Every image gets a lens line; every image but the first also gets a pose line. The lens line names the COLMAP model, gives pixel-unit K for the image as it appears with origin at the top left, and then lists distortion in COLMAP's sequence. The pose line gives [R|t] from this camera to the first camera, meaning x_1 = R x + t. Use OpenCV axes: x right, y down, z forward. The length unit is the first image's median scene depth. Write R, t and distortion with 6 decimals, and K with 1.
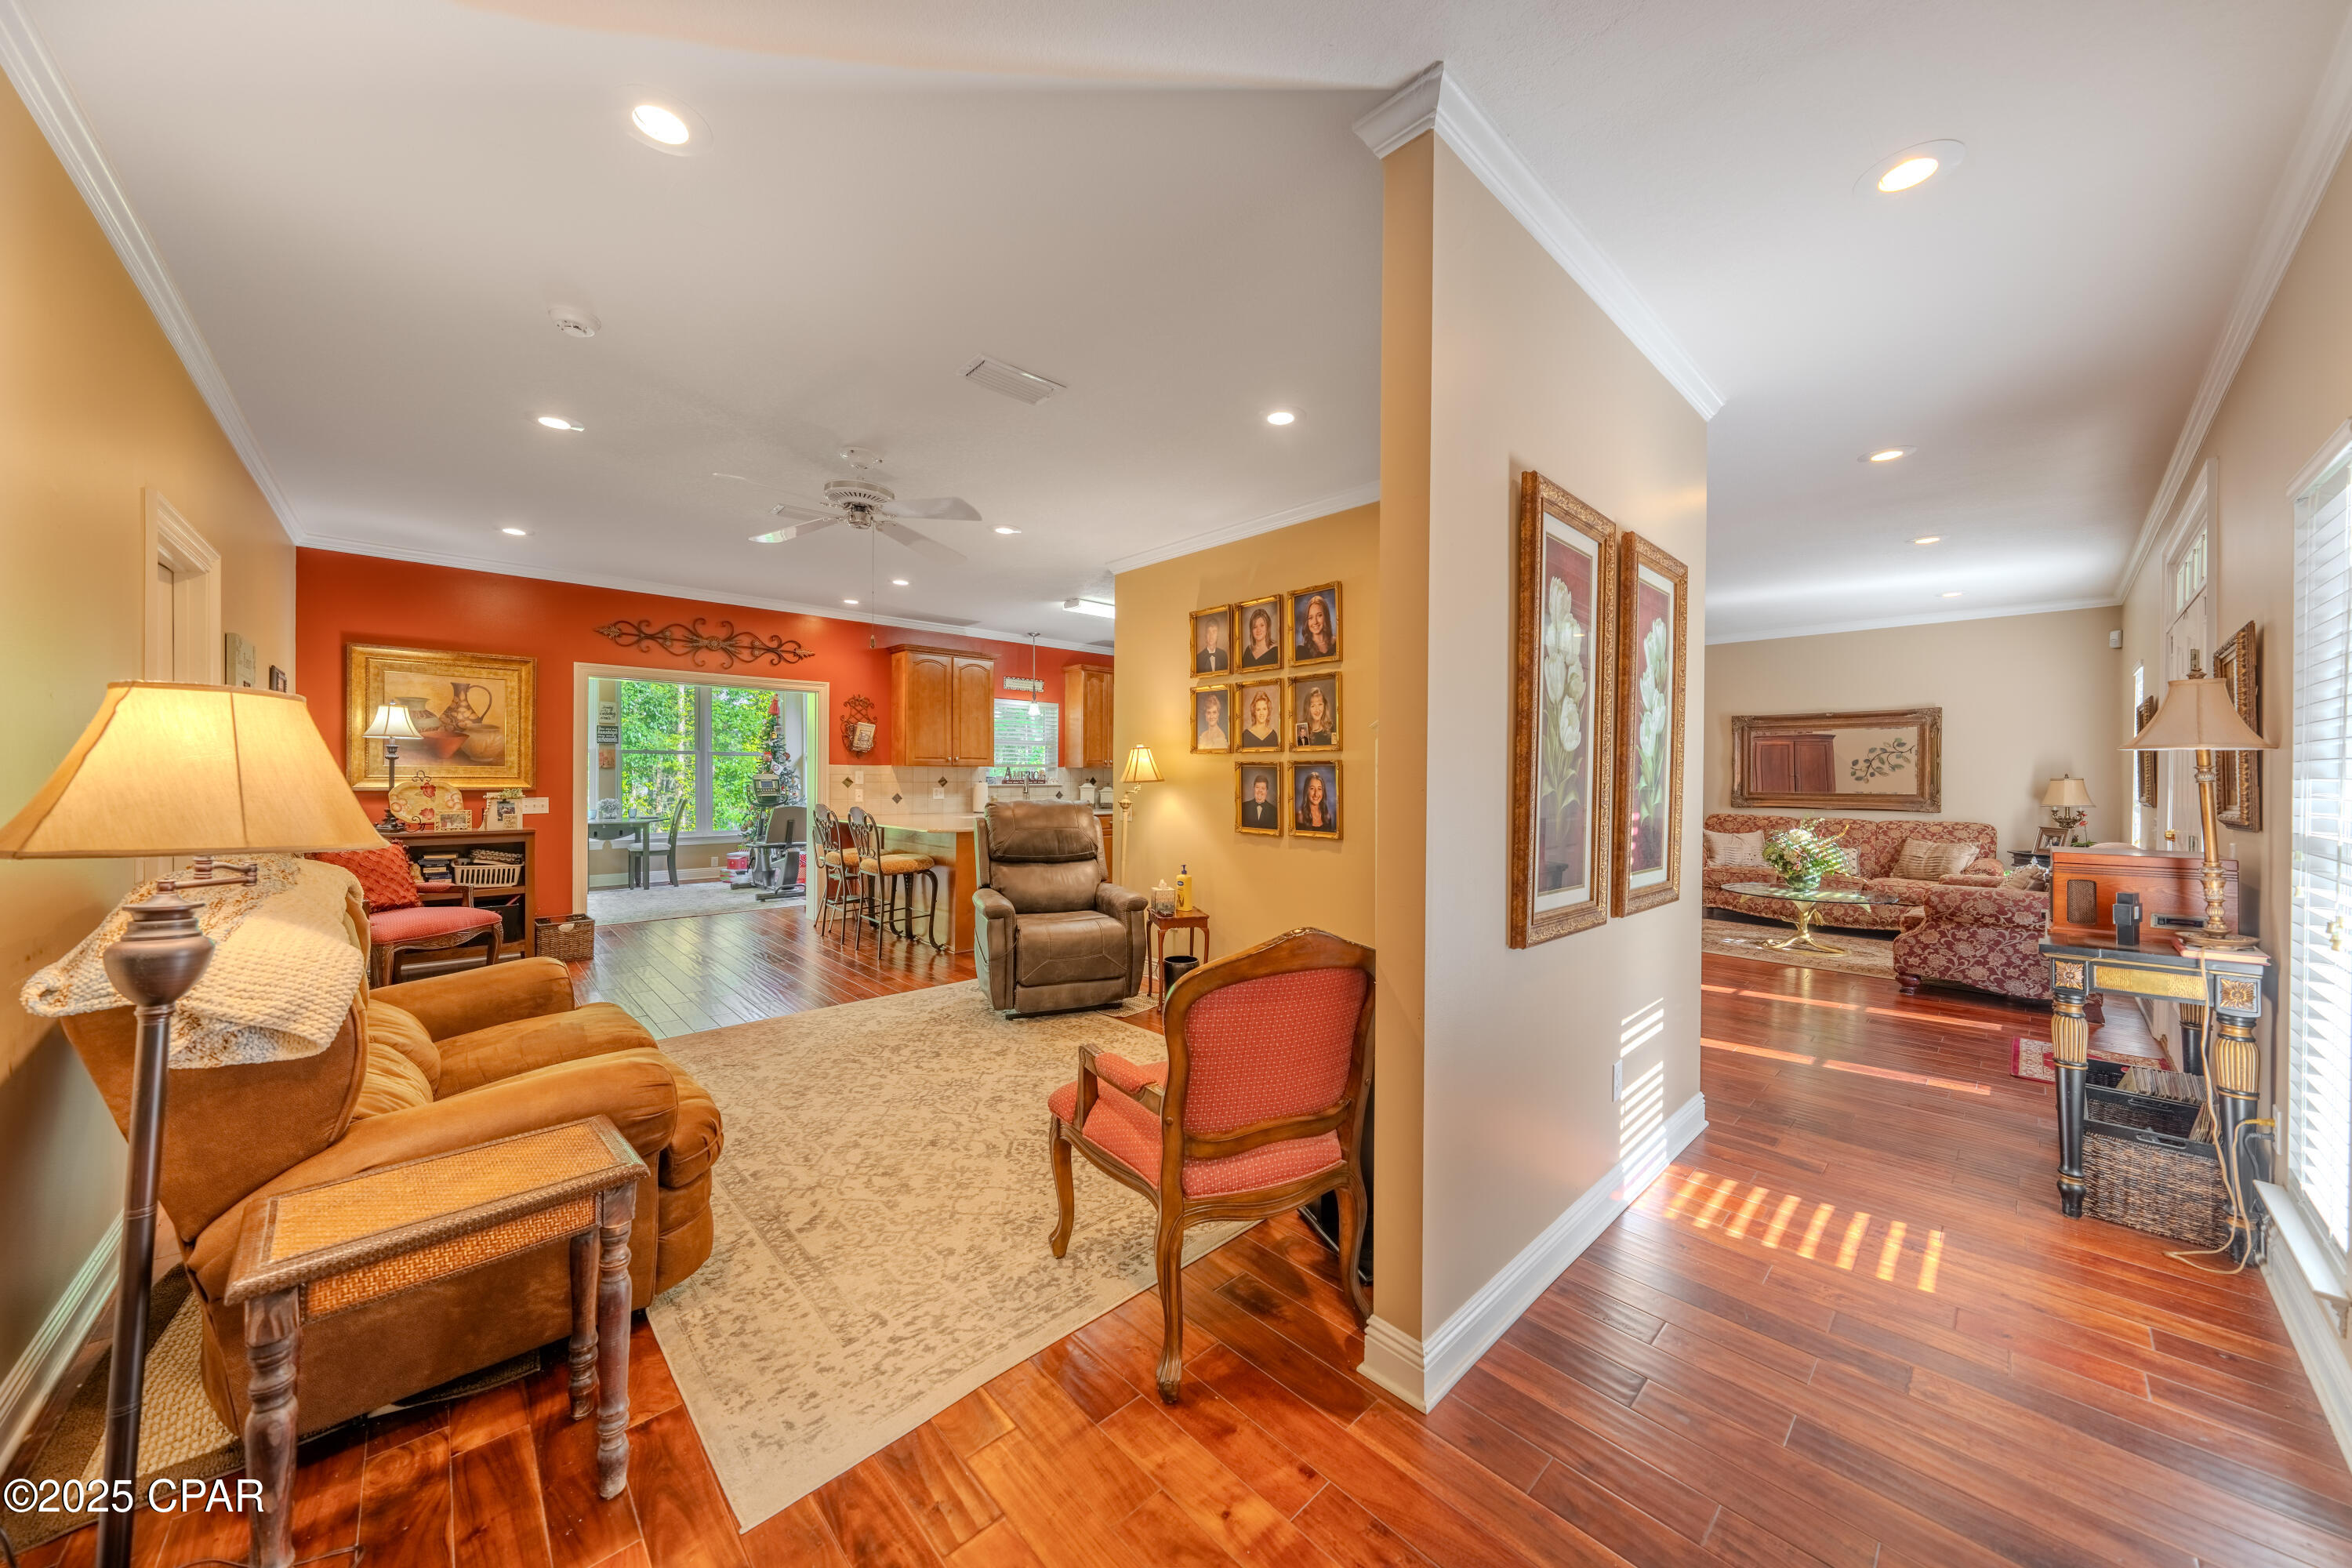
lens RADIAL K [[805.0, 0, 1167.4], [0, 805.0, 772.5], [0, 0, 1]] dist [-0.002499, -0.000351]
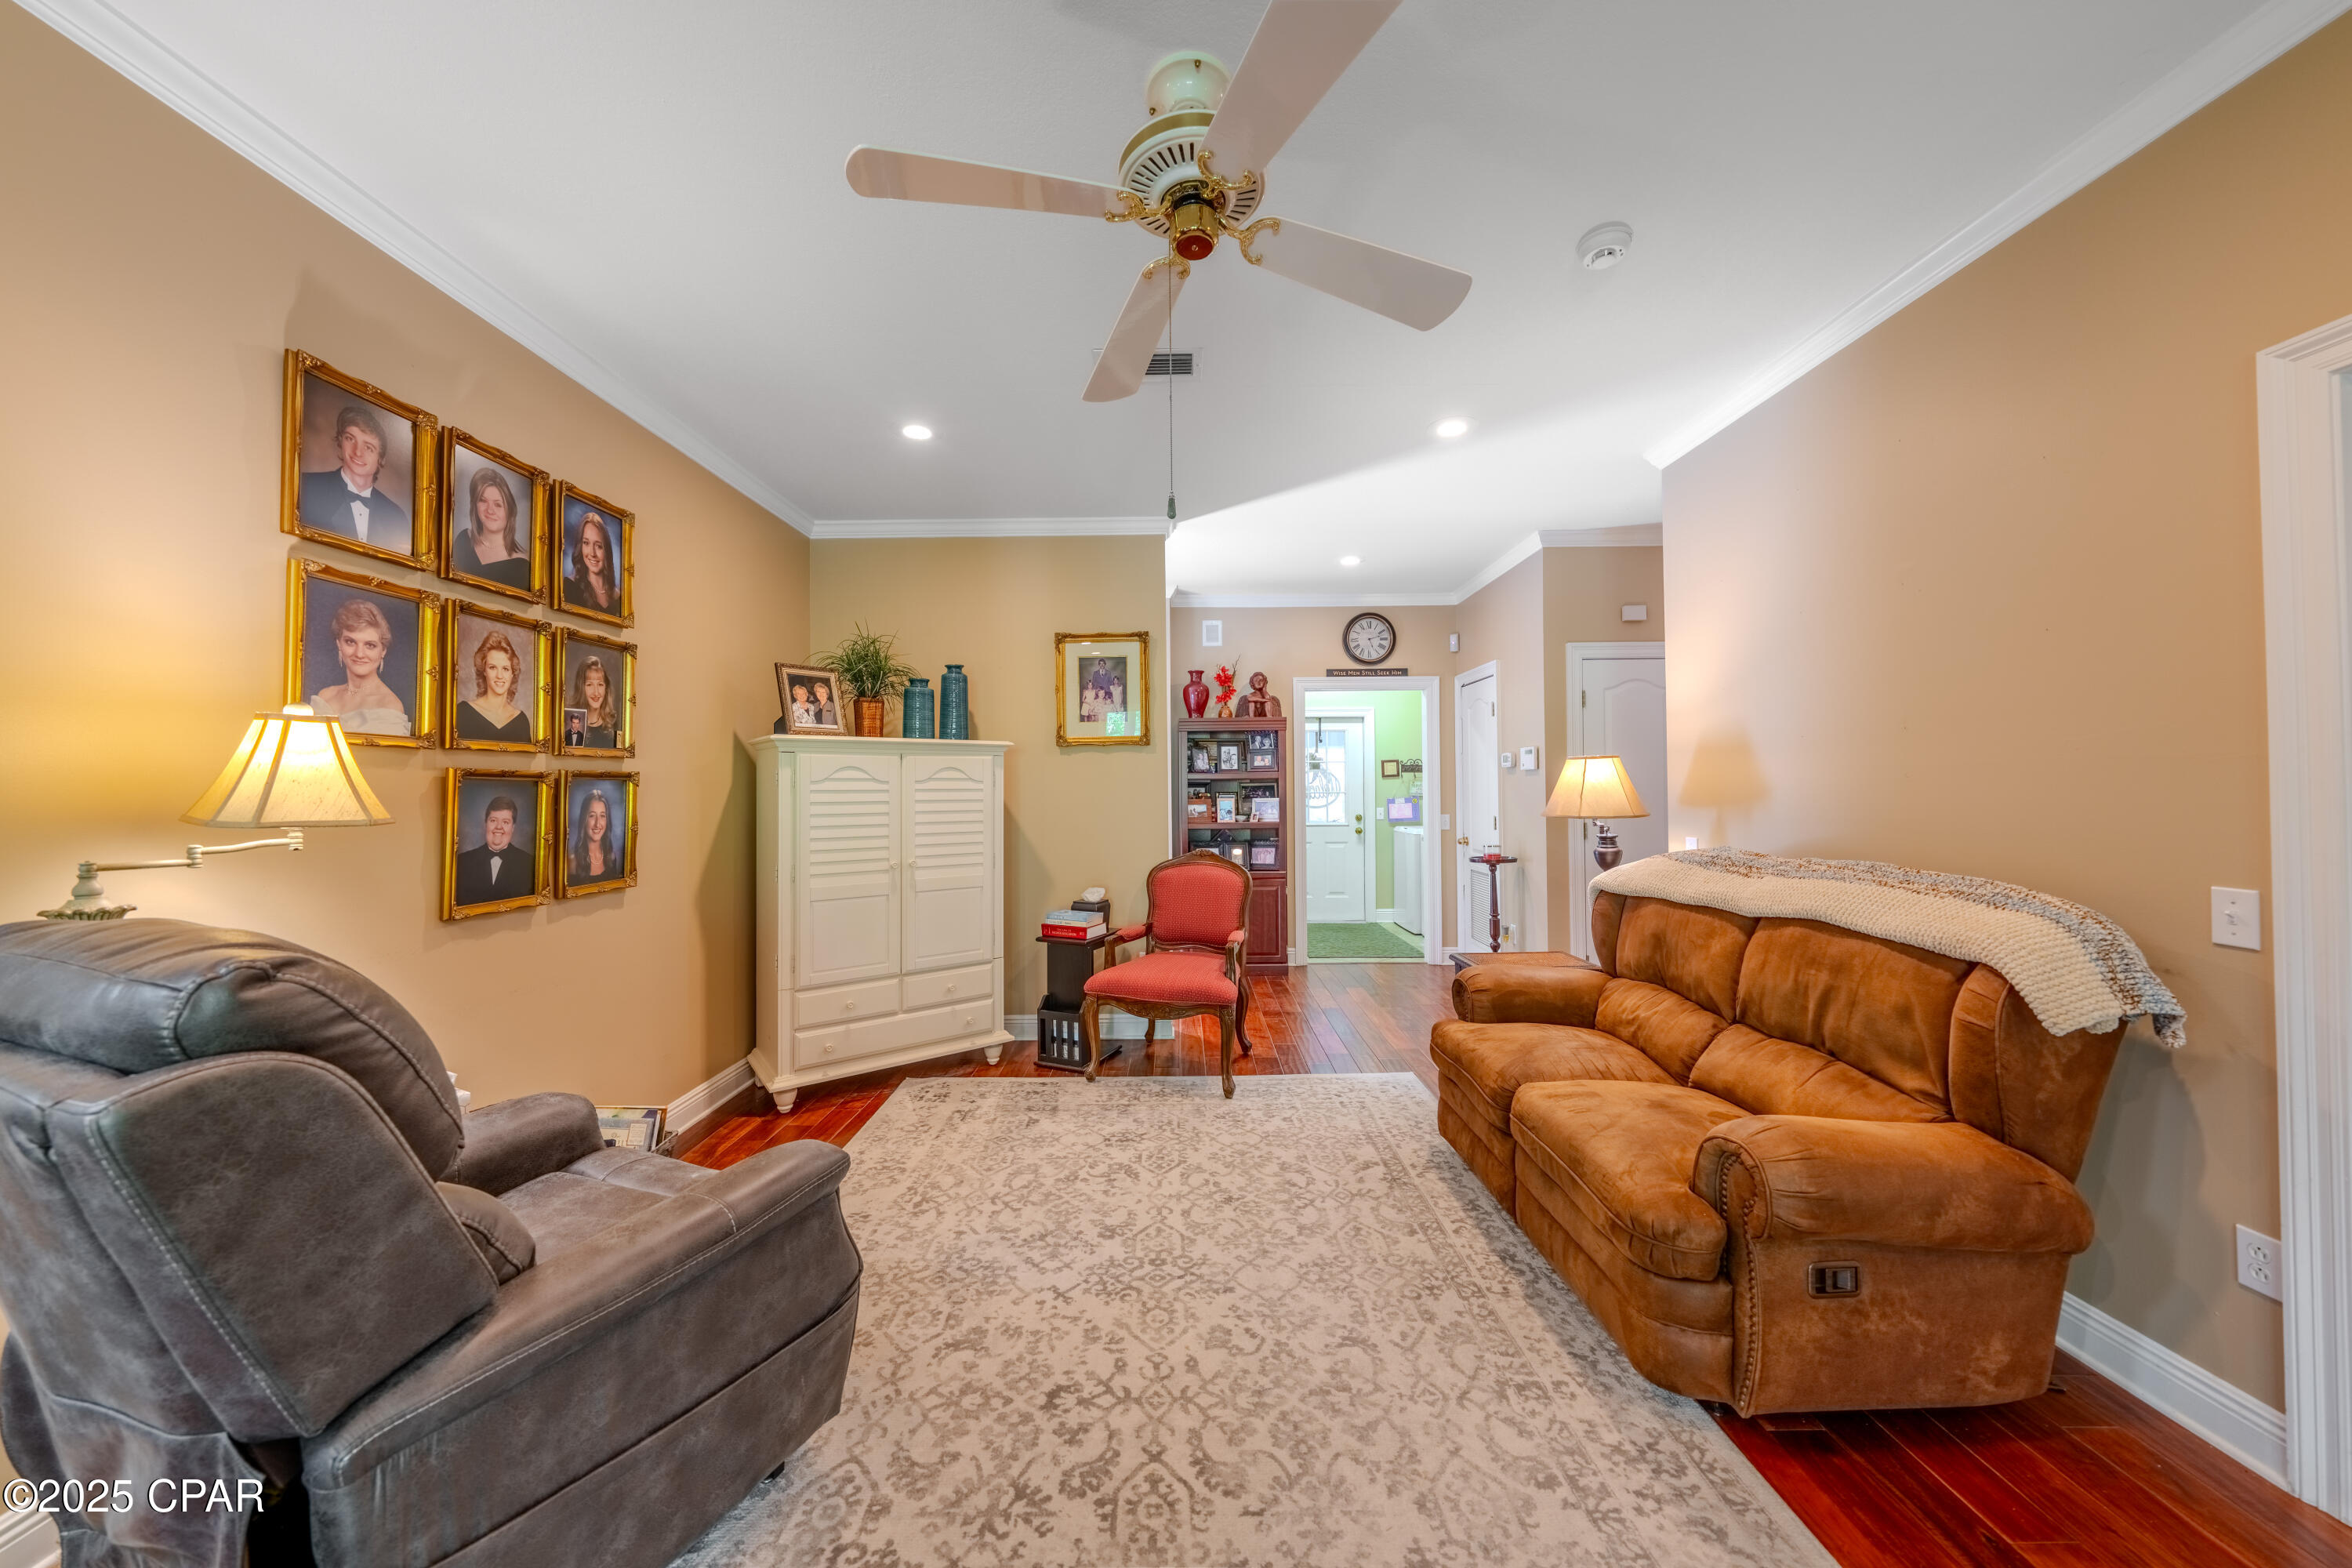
lens RADIAL K [[805.0, 0, 1178.9], [0, 805.0, 780.5], [0, 0, 1]] dist [-0.002499, -0.000351]
pose [[-0.735204, 0.001794, 0.677844, -0.585793], [-0.000591, 0.999994, -0.003287, -0.005726], [-0.677846, -0.002818, -0.735199, 1.155360]]
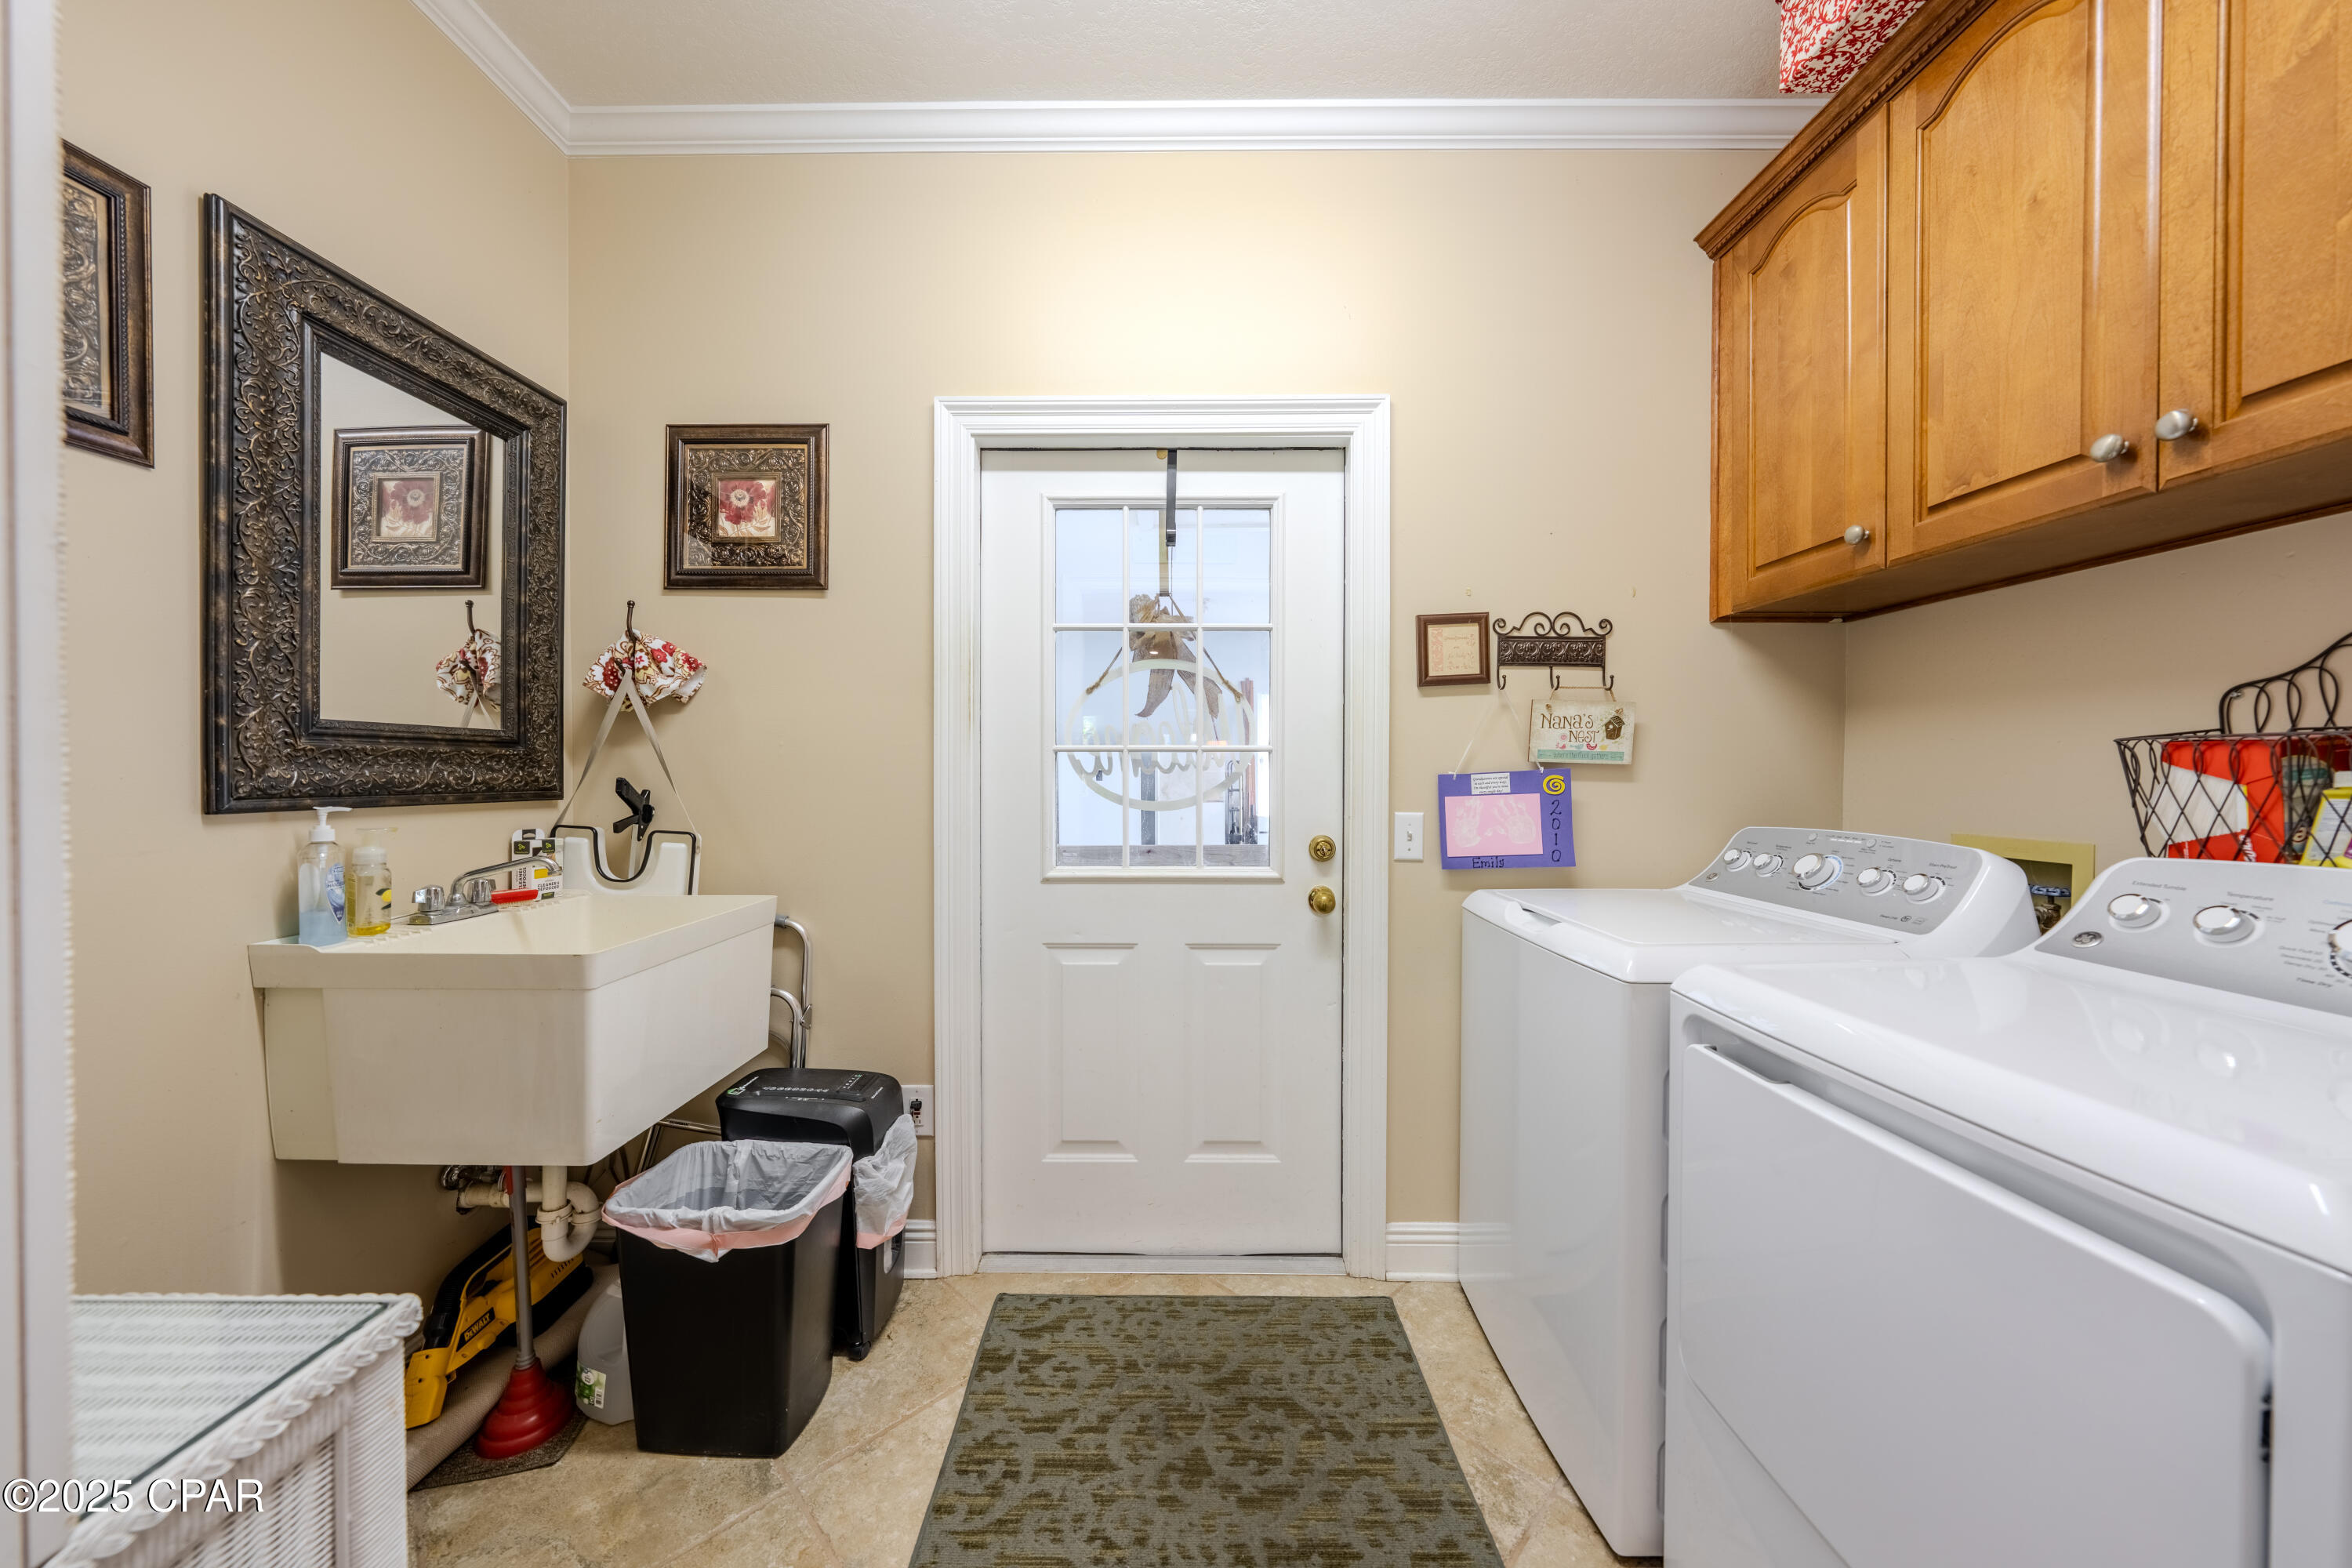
lens RADIAL K [[805.0, 0, 1172.6], [0, 805.0, 772.5], [0, 0, 1]] dist [-0.002499, -0.000351]
pose [[-0.721636, -0.013233, 0.692146, -0.217853], [-0.004627, 0.999887, 0.014292, 0.009082], [-0.692257, 0.007111, -0.721616, 0.492841]]
